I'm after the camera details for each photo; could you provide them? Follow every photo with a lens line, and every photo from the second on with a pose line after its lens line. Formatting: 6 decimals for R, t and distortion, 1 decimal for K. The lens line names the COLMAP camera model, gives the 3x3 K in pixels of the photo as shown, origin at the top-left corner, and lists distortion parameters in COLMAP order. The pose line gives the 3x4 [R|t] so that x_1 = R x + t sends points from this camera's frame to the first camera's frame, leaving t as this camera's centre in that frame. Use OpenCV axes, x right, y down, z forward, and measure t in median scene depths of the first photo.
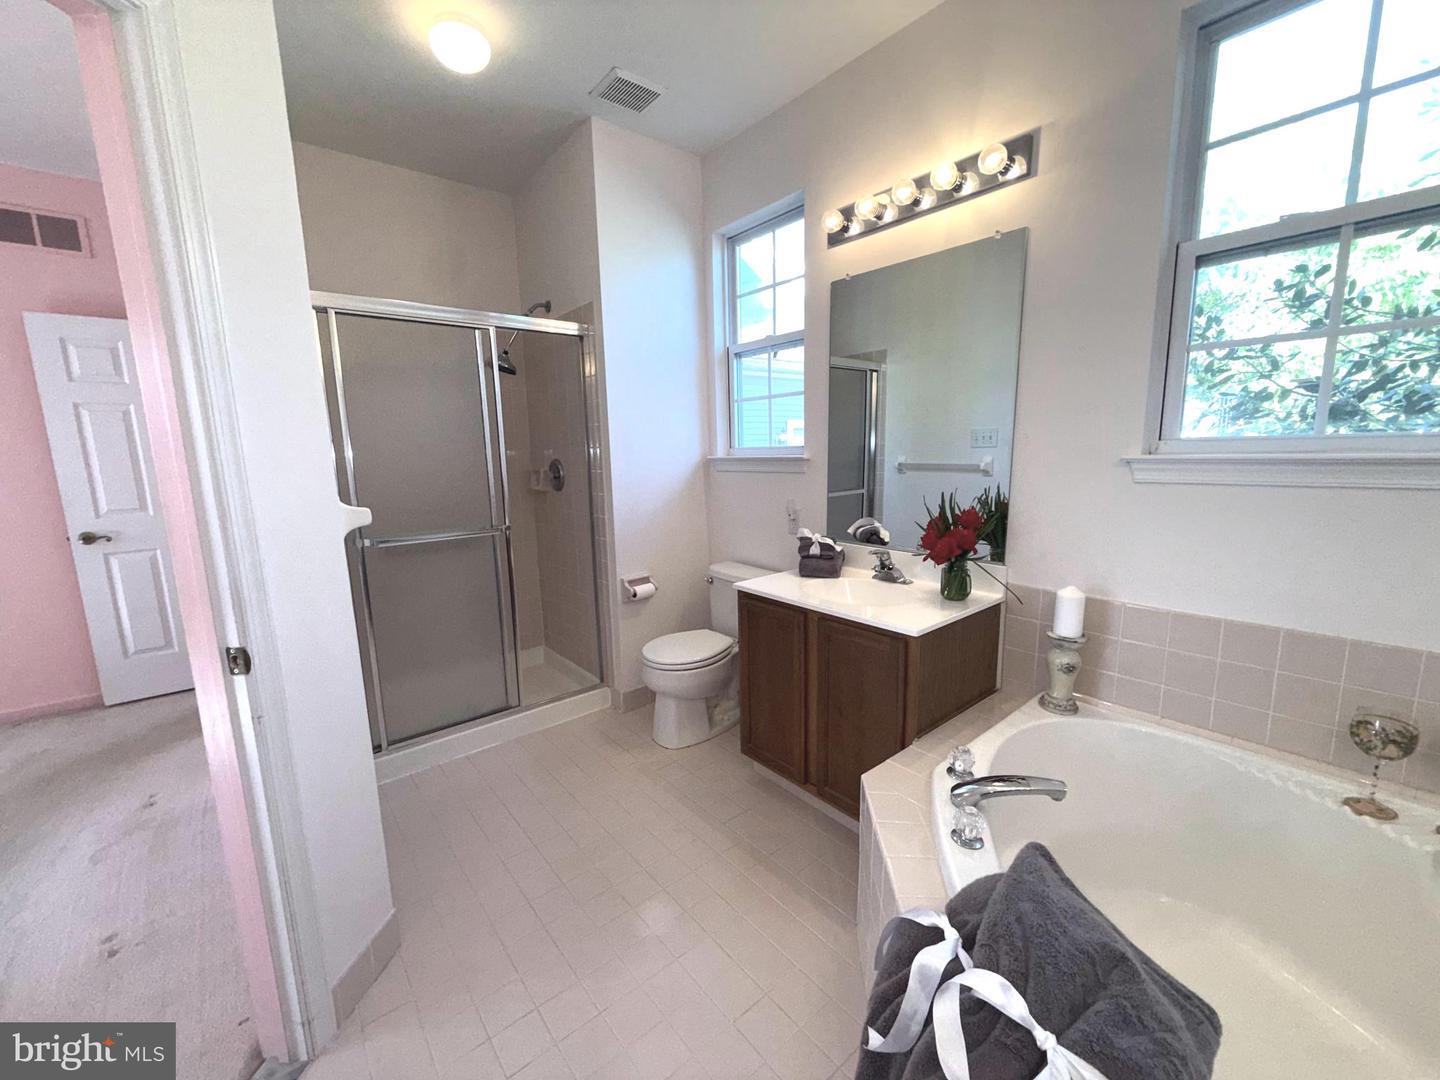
lens RADIAL K [[573.5, 0, 714.8], [0, 573.5, 541.5], [0, 0, 1]] dist [-0.001009, 0.000303]
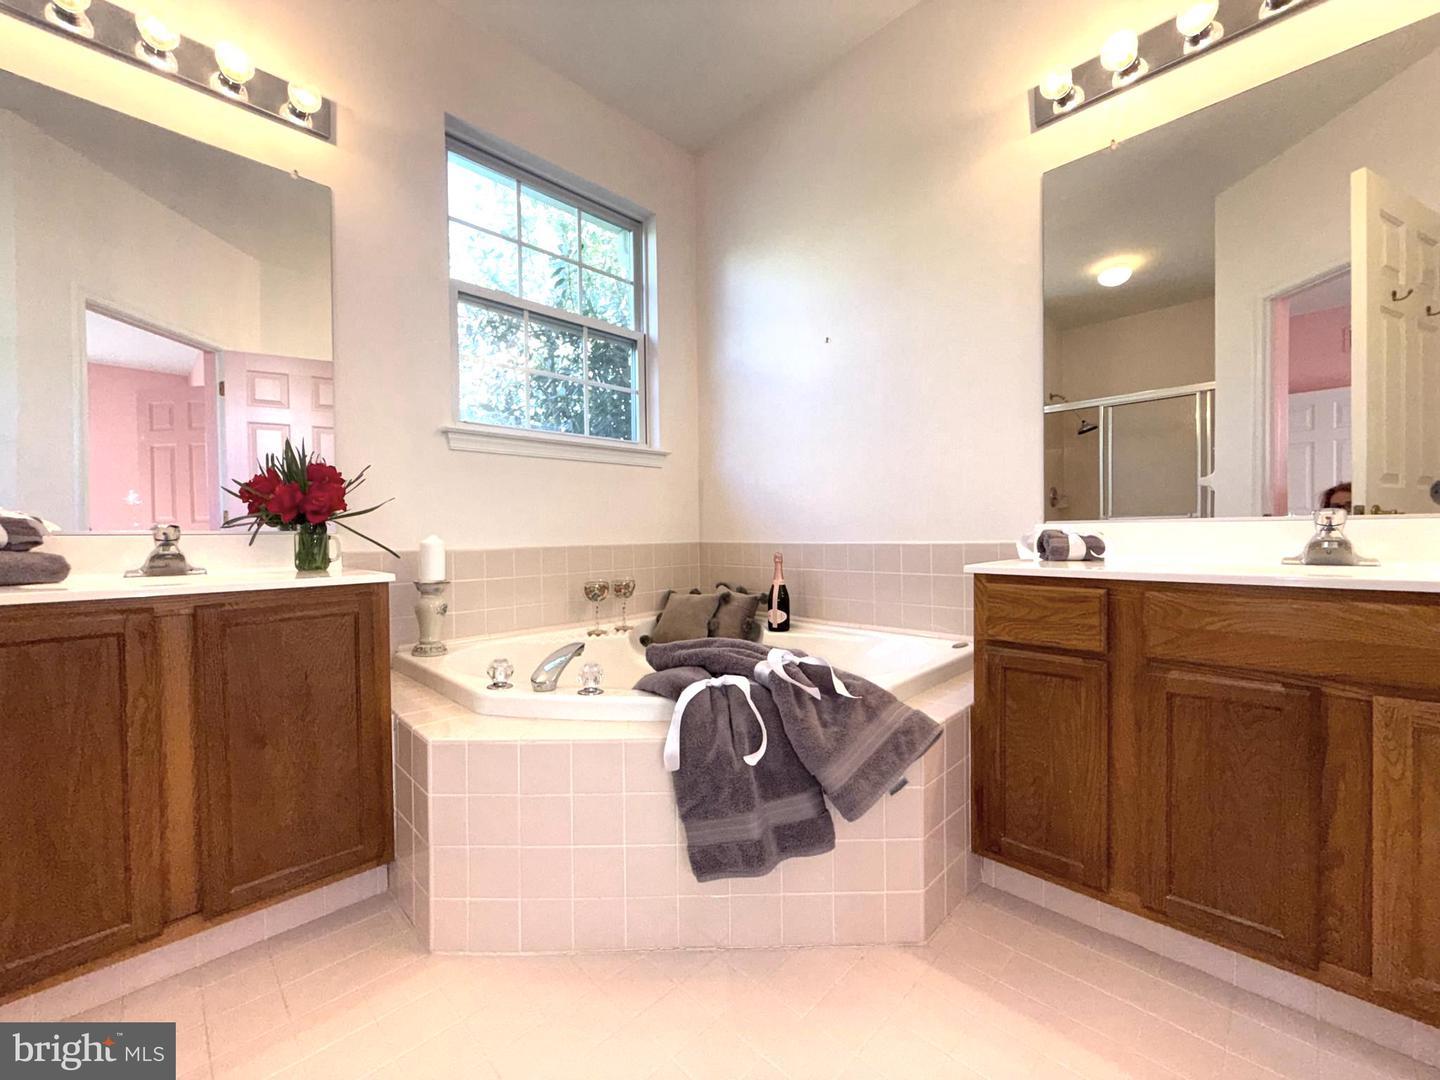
lens RADIAL K [[573.5, 0, 714.8], [0, 573.5, 541.5], [0, 0, 1]] dist [-0.001009, 0.000303]
pose [[-0.095349, 0.011011, 0.995383, -0.467666], [0.177399, 0.984120, 0.006107, 0.158073], [-0.979509, 0.177162, -0.095788, 0.505032]]
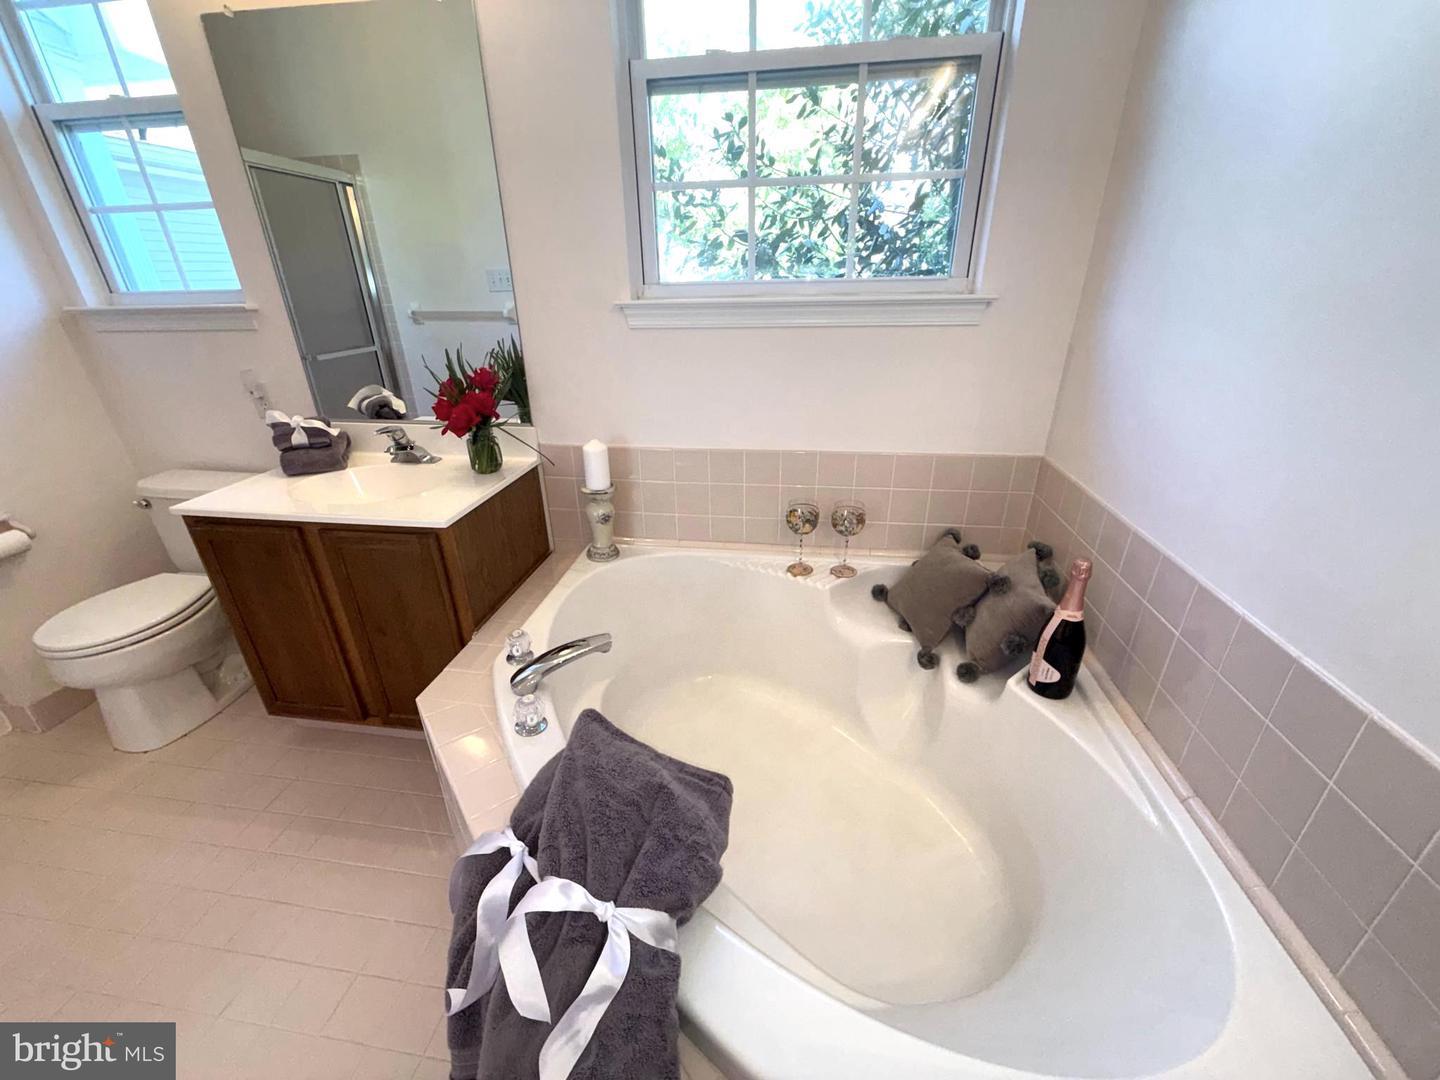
lens RADIAL K [[573.5, 0, 714.8], [0, 573.5, 541.5], [0, 0, 1]] dist [-0.001009, 0.000303]
pose [[0.744348, -0.267251, 0.611983, 0.099581], [0.107433, 0.952414, 0.285246, -0.014801], [-0.659094, -0.146575, 0.737639, 0.075680]]
